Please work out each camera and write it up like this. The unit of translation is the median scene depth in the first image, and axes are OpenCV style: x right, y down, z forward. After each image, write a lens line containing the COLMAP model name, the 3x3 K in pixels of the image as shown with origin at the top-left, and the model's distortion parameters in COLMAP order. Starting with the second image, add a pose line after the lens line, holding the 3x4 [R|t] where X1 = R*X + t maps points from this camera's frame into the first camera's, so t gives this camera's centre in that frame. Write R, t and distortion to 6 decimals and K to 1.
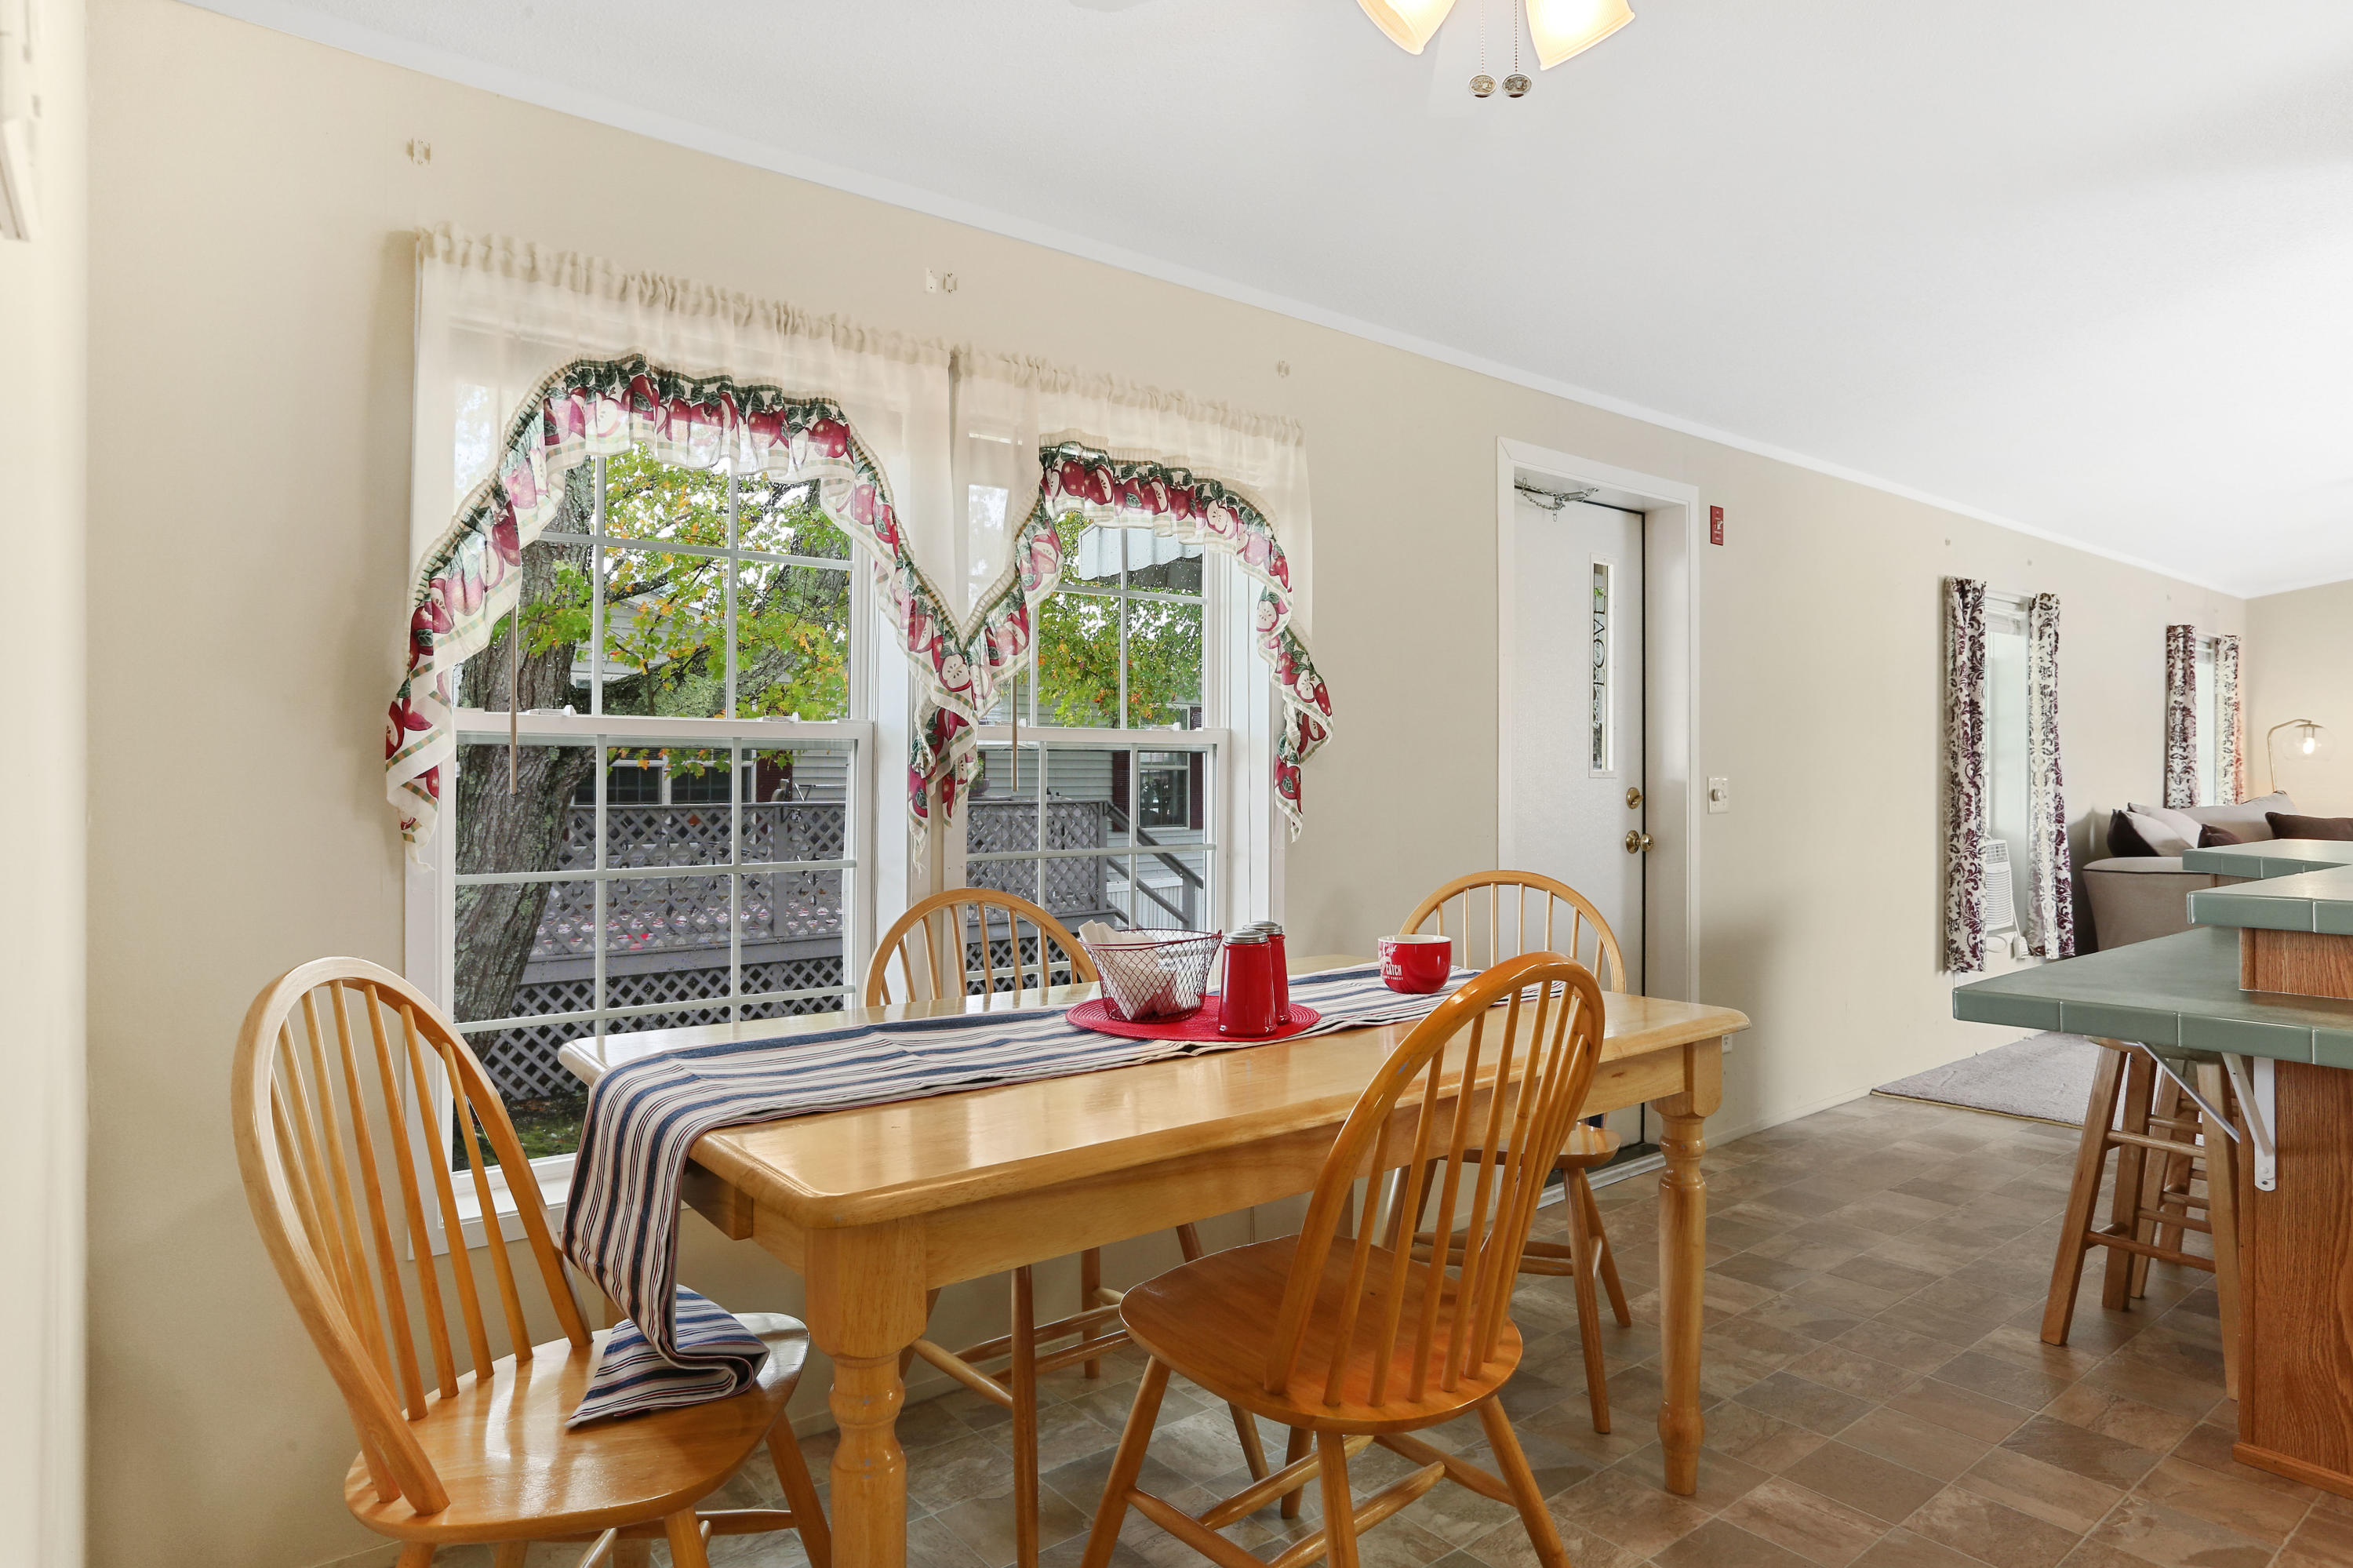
lens RADIAL K [[1400.6, 0, 1166.2], [0, 1400.6, 742.8], [0, 0, 1]] dist [-0.018479, -0.001122]
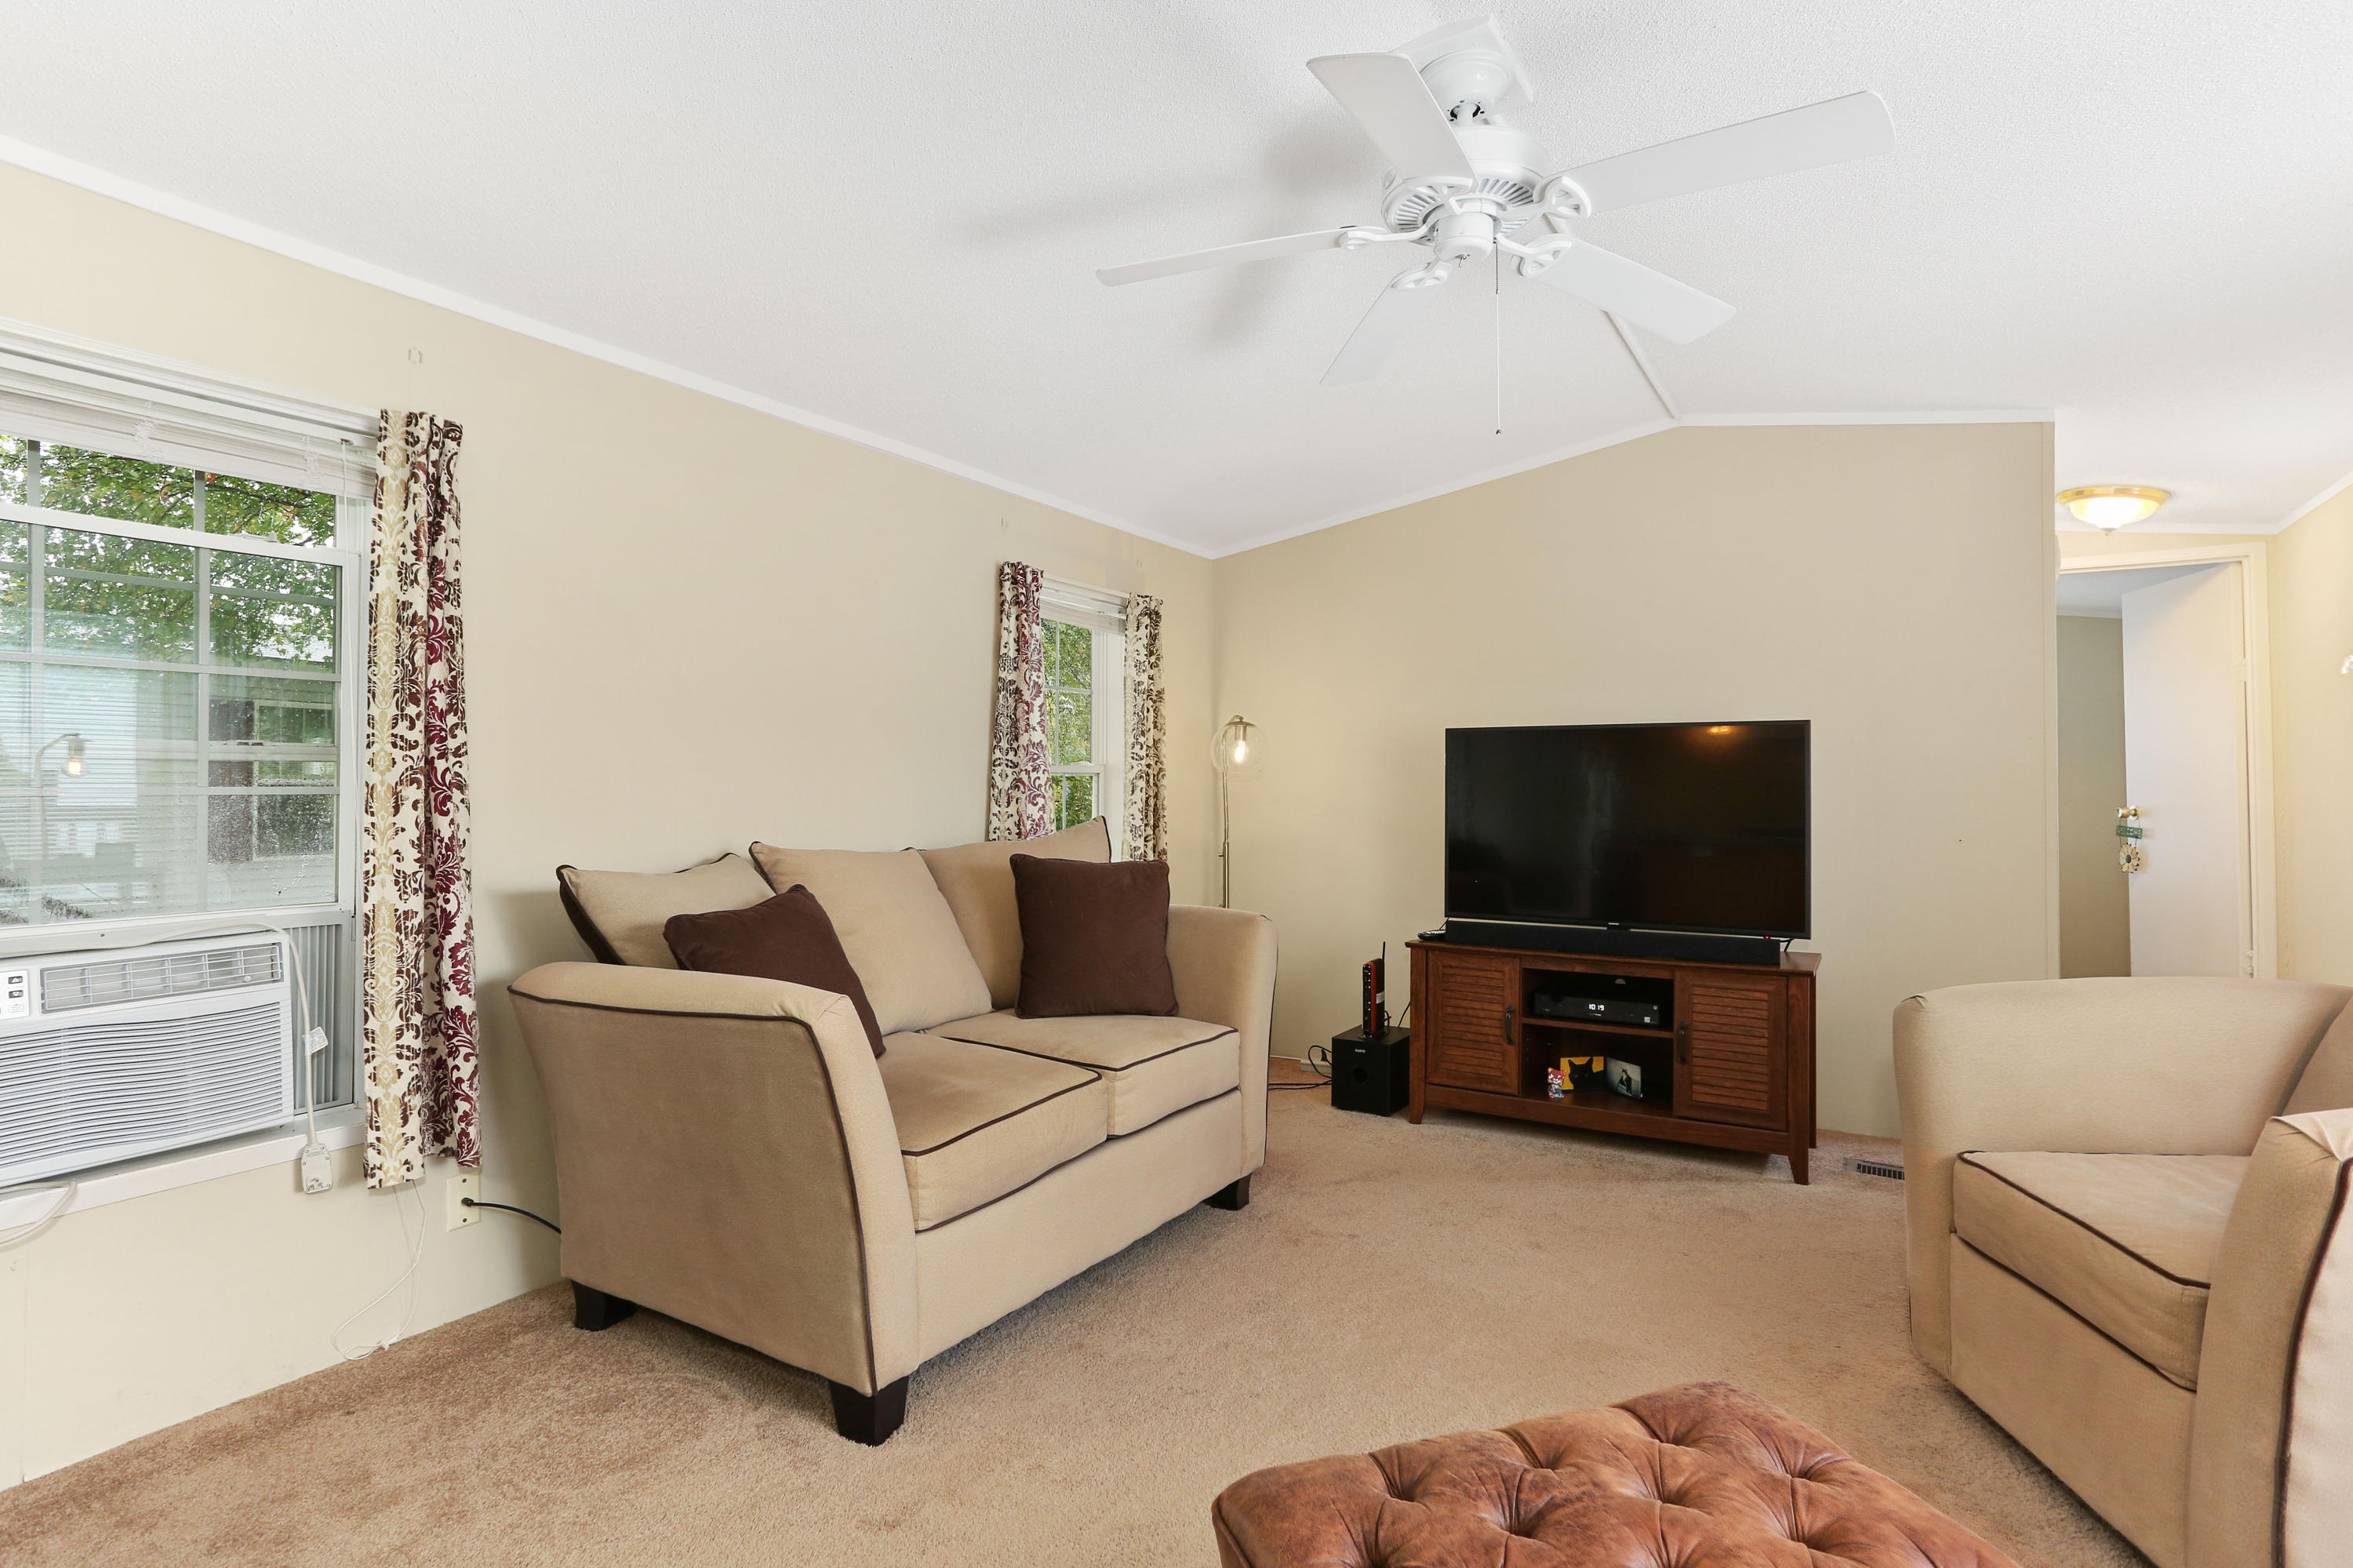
lens RADIAL K [[1153.4, 0, 1165.7], [0, 1153.4, 778.8], [0, 0, 1]] dist [-0.046684, 0.016742]
pose [[0.952420, 0.000594, 0.304788, 0.634401], [-0.003612, 0.999950, 0.009339, 0.011540], [-0.304768, -0.009996, 0.952374, 0.459538]]
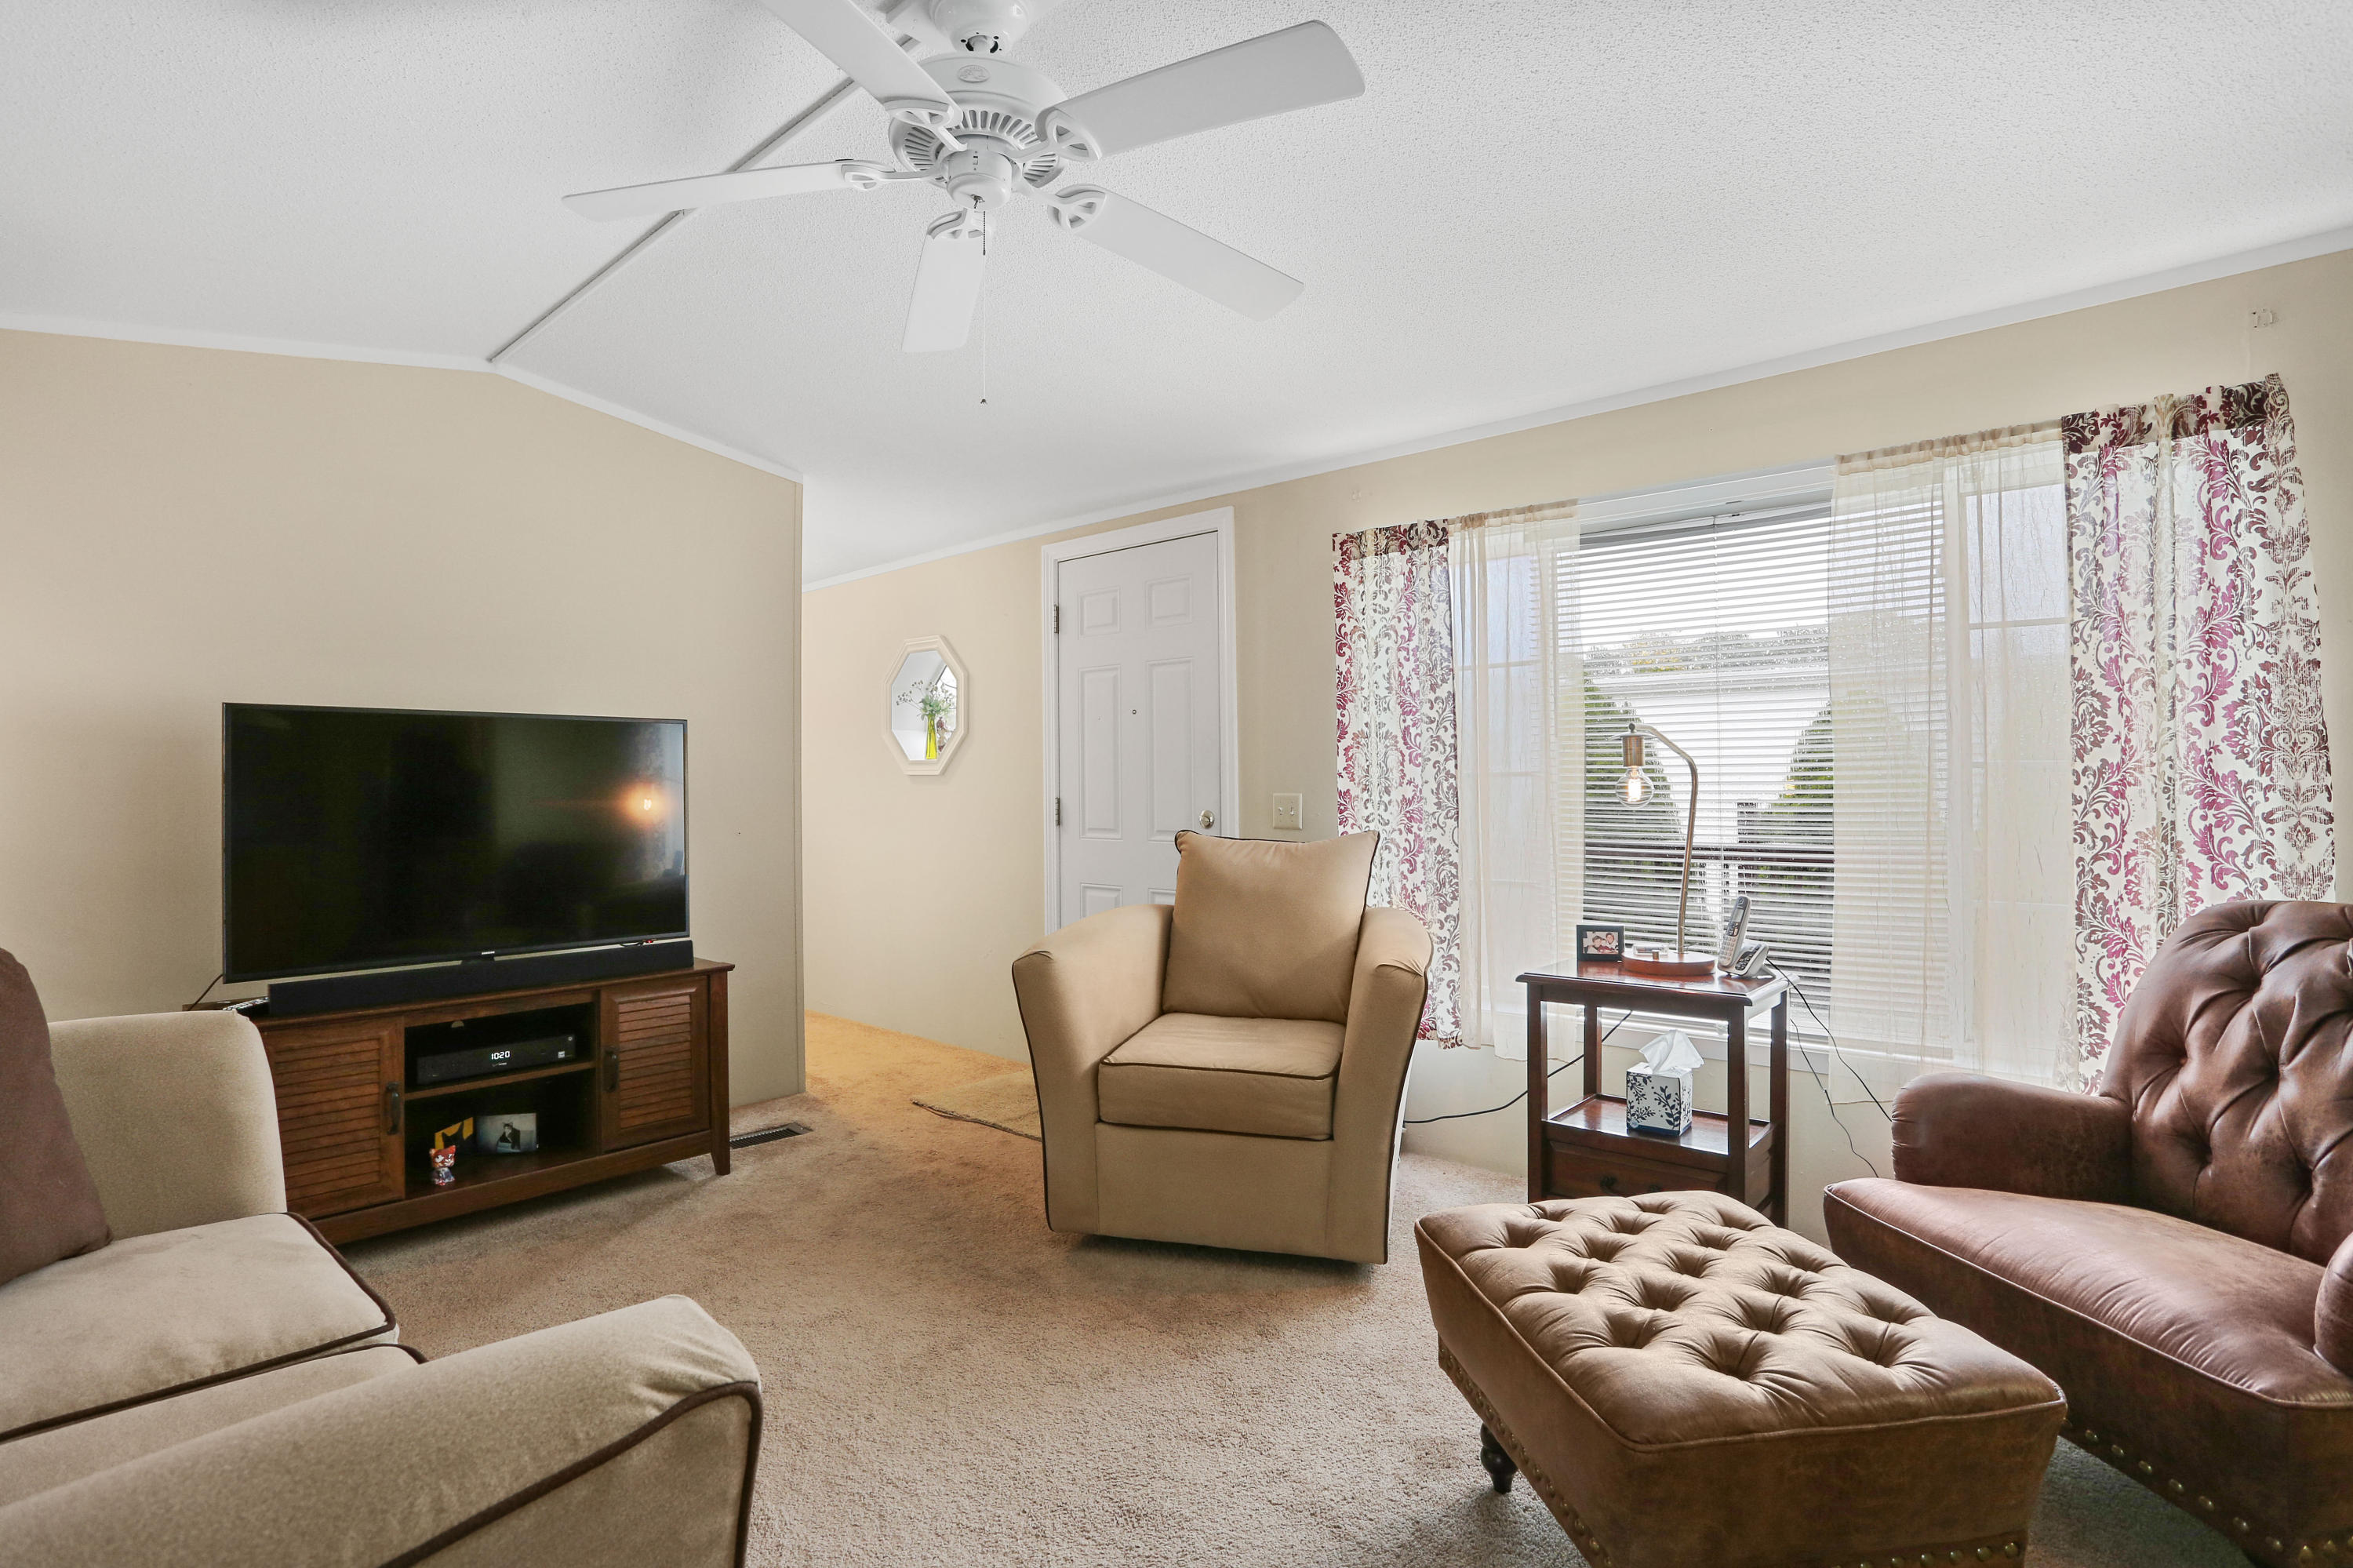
lens RADIAL K [[1153.4, 0, 1125.7], [0, 1153.4, 779.0], [0, 0, 1]] dist [-0.046684, 0.016742]
pose [[-0.134751, 0.004301, 0.990870, 0.525059], [-0.010215, 0.999931, -0.005730, 0.016409], [-0.990827, -0.010894, -0.134698, 0.724880]]
